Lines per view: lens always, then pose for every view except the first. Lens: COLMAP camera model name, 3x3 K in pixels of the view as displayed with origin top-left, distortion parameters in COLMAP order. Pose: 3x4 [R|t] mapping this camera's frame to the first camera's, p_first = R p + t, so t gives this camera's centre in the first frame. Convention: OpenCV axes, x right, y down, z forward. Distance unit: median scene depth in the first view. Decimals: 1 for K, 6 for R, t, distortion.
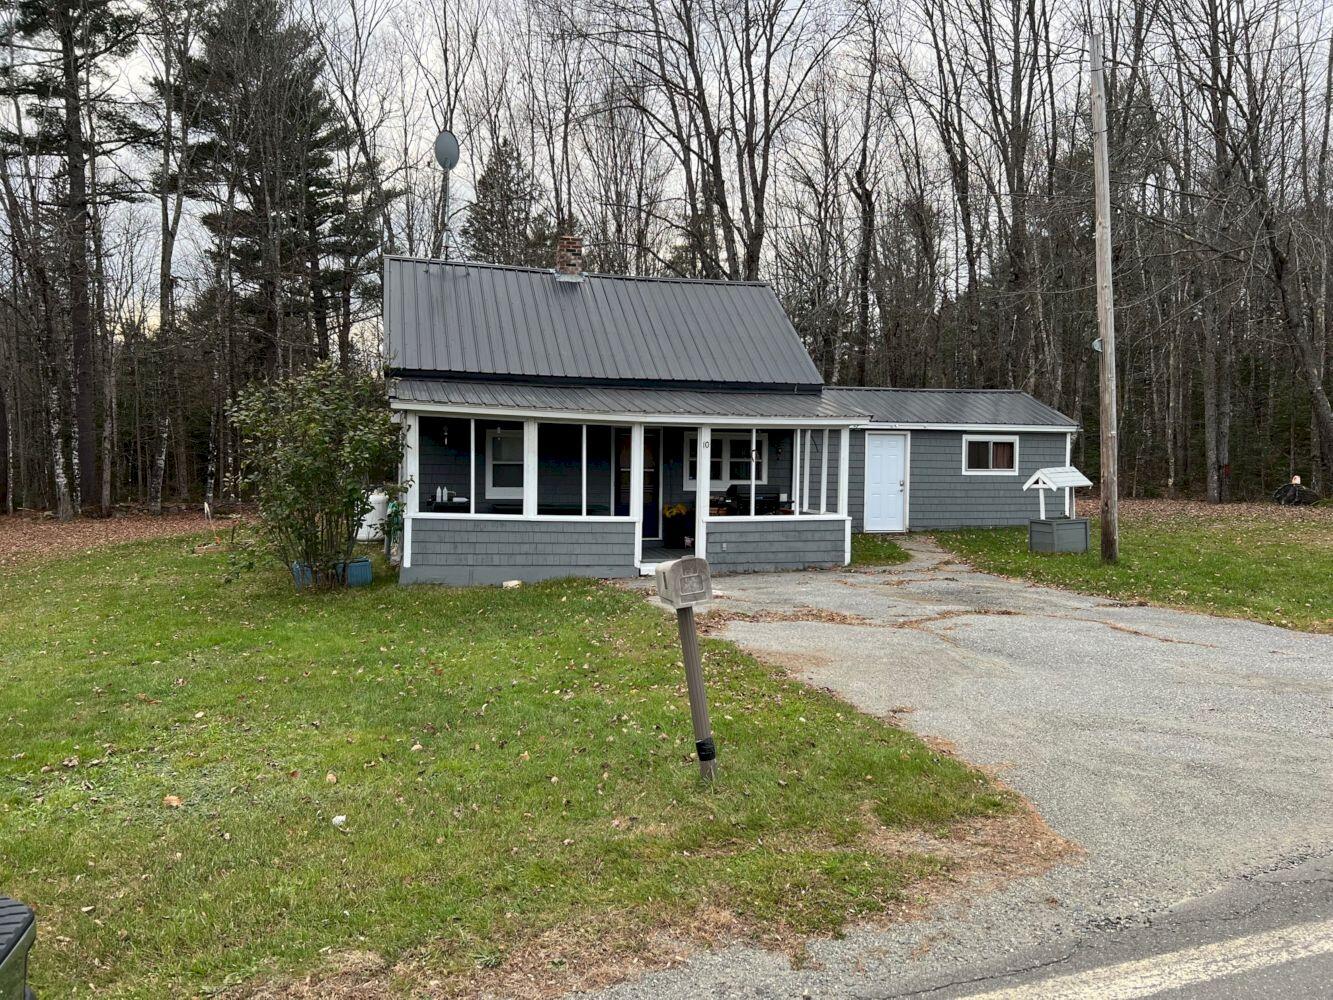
lens RADIAL K [[1017.7, 0, 679.5], [0, 1017.7, 513.7], [0, 0, 1]] dist [0.035293, -0.007570]
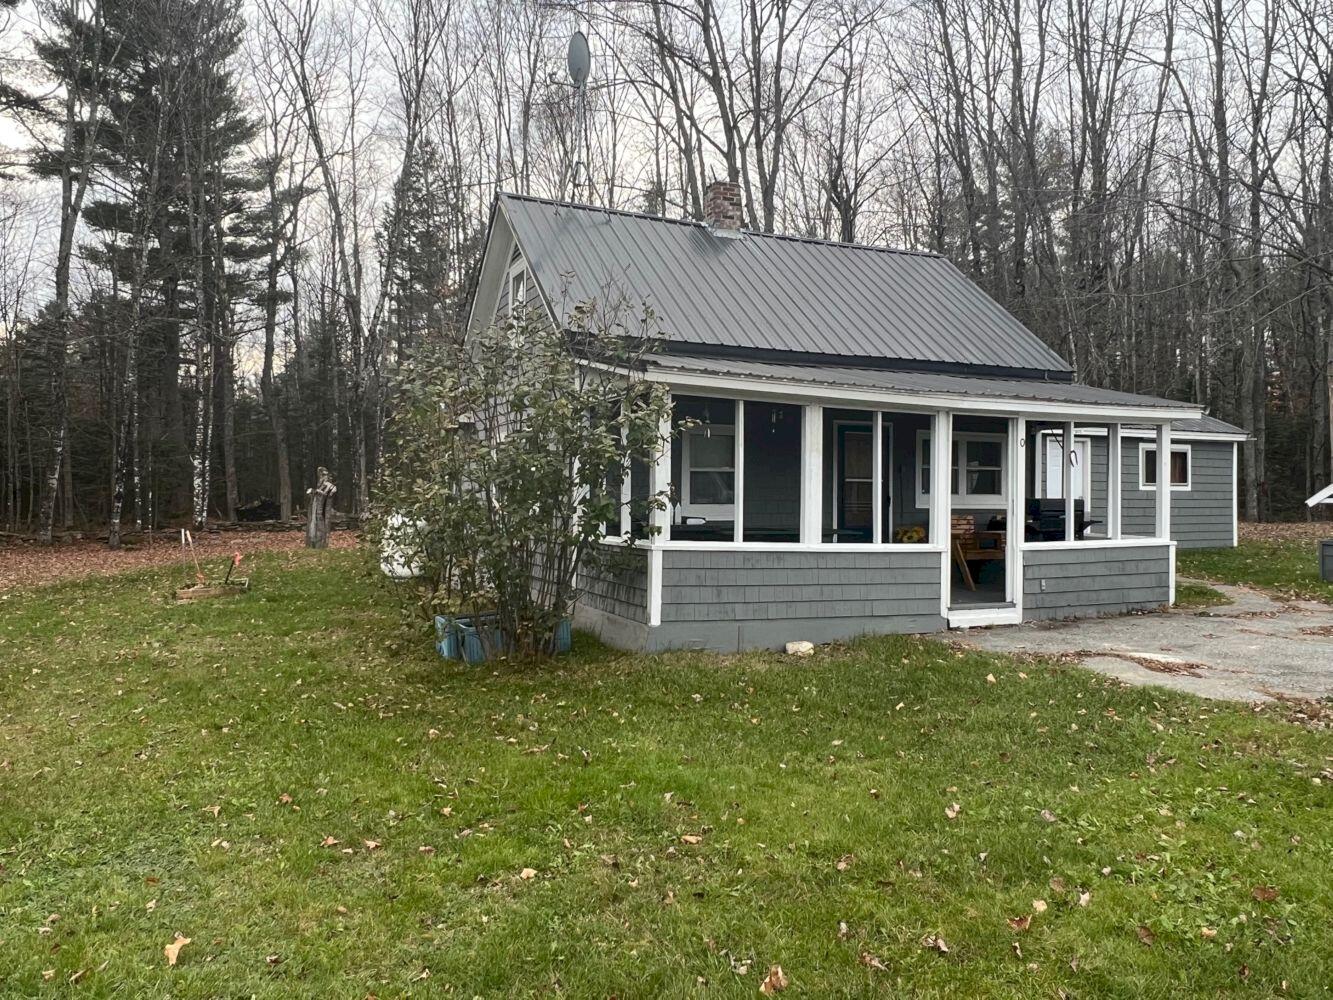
lens RADIAL K [[972.2, 0, 654.9], [0, 972.2, 493.2], [0, 0, 1]] dist [0.003507, 0.008566]
pose [[0.988814, -0.002157, 0.149135, -0.245663], [0.008964, 0.998947, -0.044988, -0.002742], [-0.148881, 0.045821, 0.987793, 0.266602]]
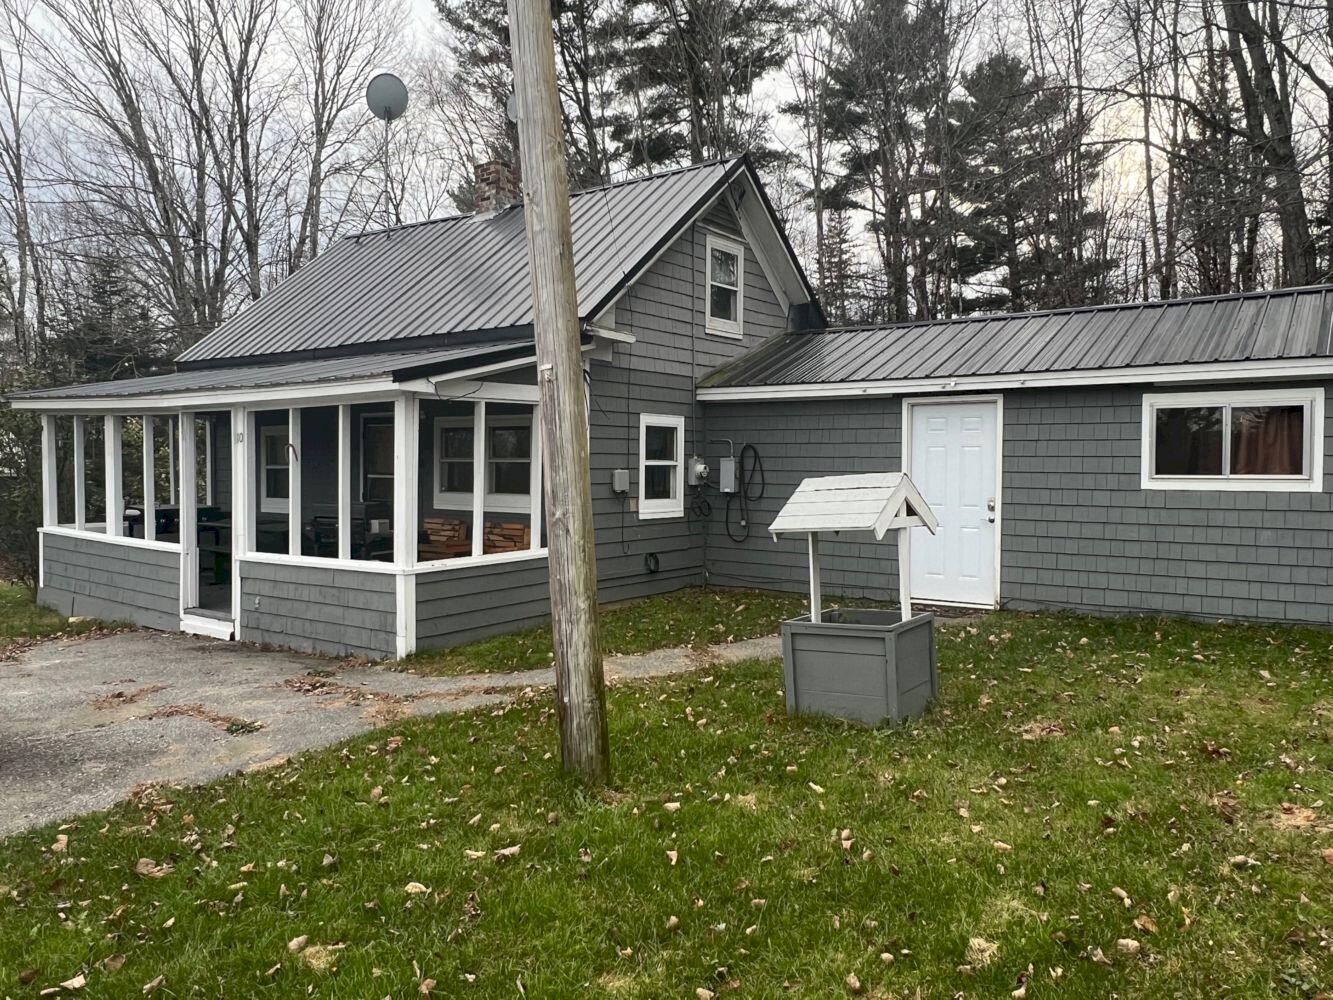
lens RADIAL K [[972.2, 0, 670.7], [0, 972.2, 492.0], [0, 0, 1]] dist [0.003507, 0.008566]
pose [[0.626917, 0.016040, -0.778921, 0.479430], [-0.031984, 0.999475, -0.005160, -0.028822], [0.778429, 0.028148, 0.627101, 0.602084]]
